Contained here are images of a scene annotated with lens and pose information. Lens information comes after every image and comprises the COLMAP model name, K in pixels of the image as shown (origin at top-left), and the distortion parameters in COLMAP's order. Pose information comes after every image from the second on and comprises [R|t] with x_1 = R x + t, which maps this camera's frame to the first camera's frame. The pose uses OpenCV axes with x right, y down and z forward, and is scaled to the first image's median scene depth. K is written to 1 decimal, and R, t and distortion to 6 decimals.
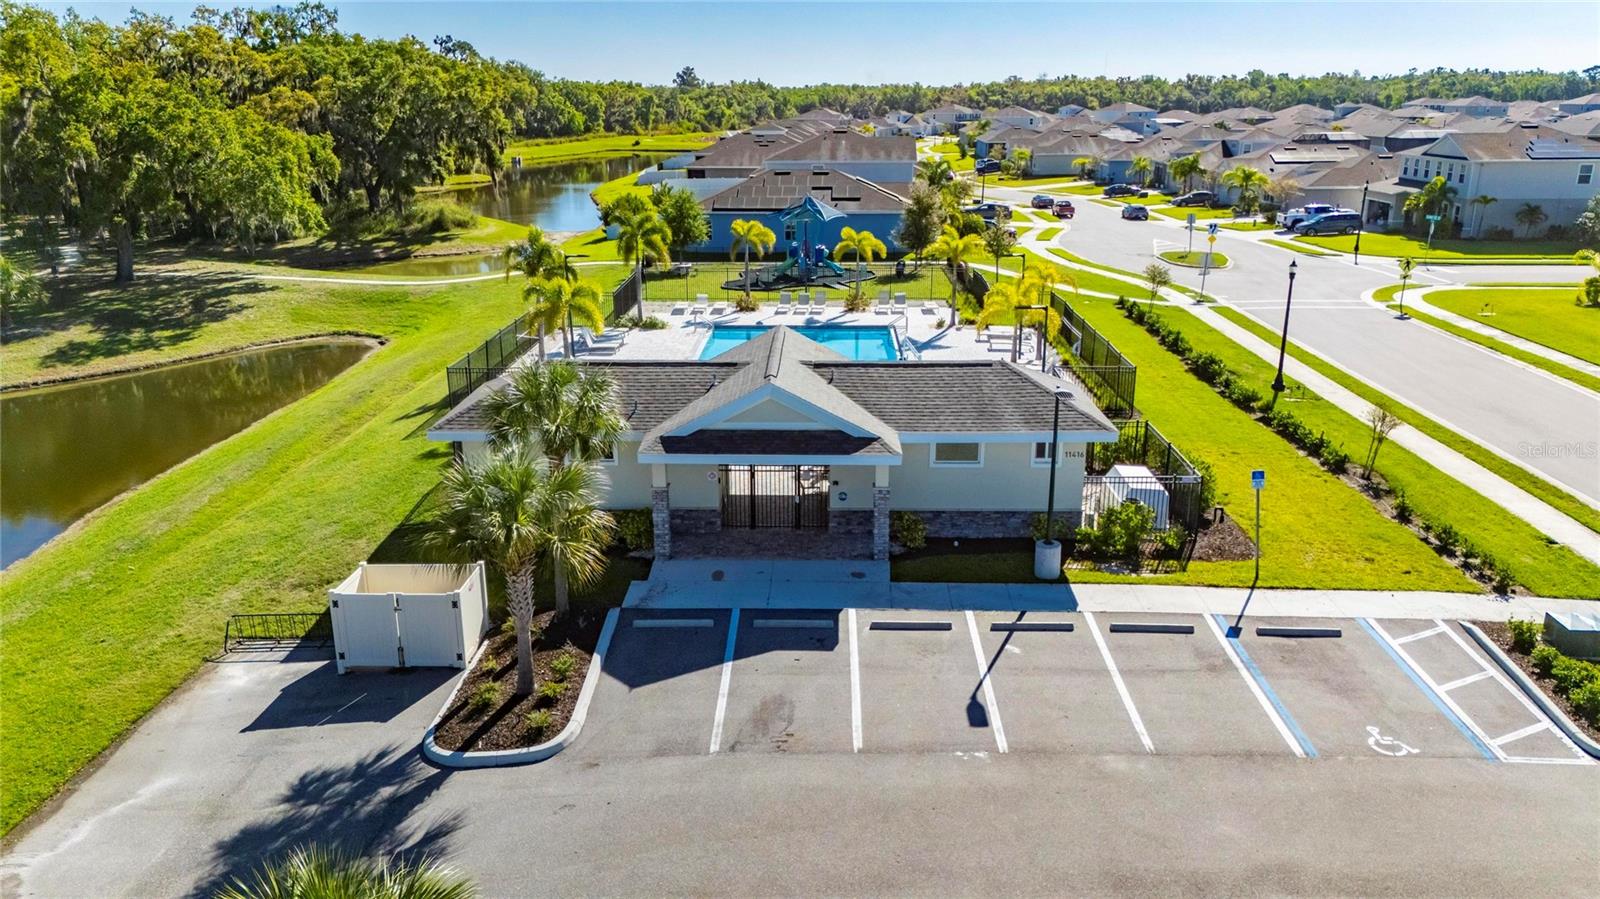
lens RADIAL K [[1186.4, 0, 802.3], [0, 1186.4, 444.6], [0, 0, 1]] dist [0.038197, -0.013668]
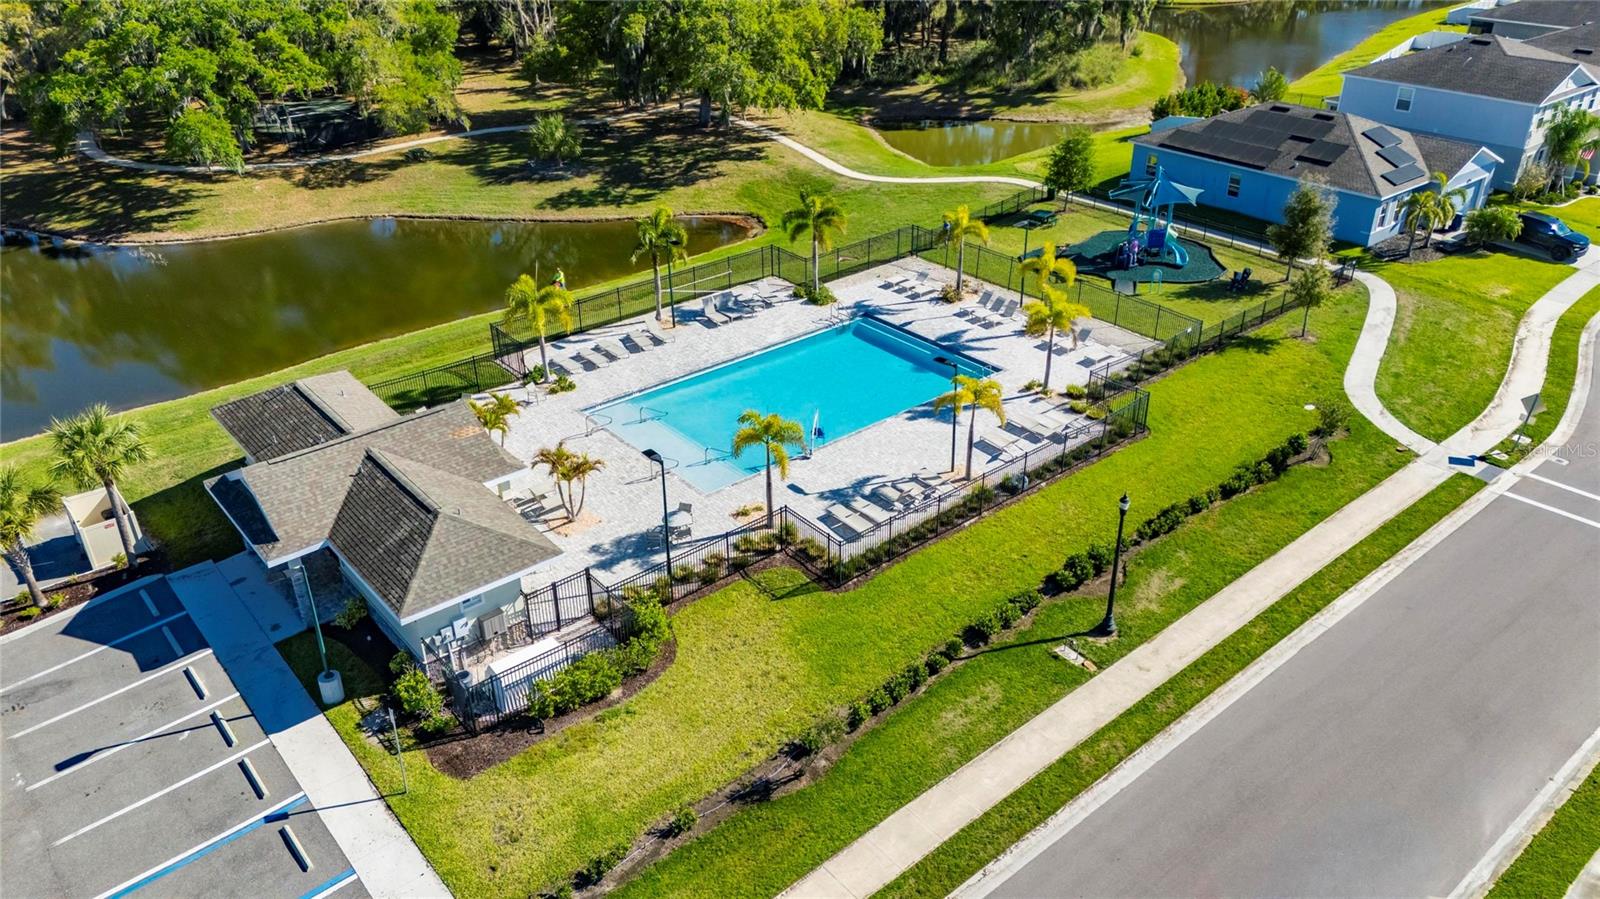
lens RADIAL K [[1186.4, 0, 796.6], [0, 1186.4, 453.3], [0, 0, 1]] dist [0.038197, -0.013668]
pose [[0.659882, 0.359852, -0.659592, 1.146183], [-0.204615, 0.930740, 0.303077, -0.549479], [0.722972, -0.065032, 0.687810, 0.478028]]
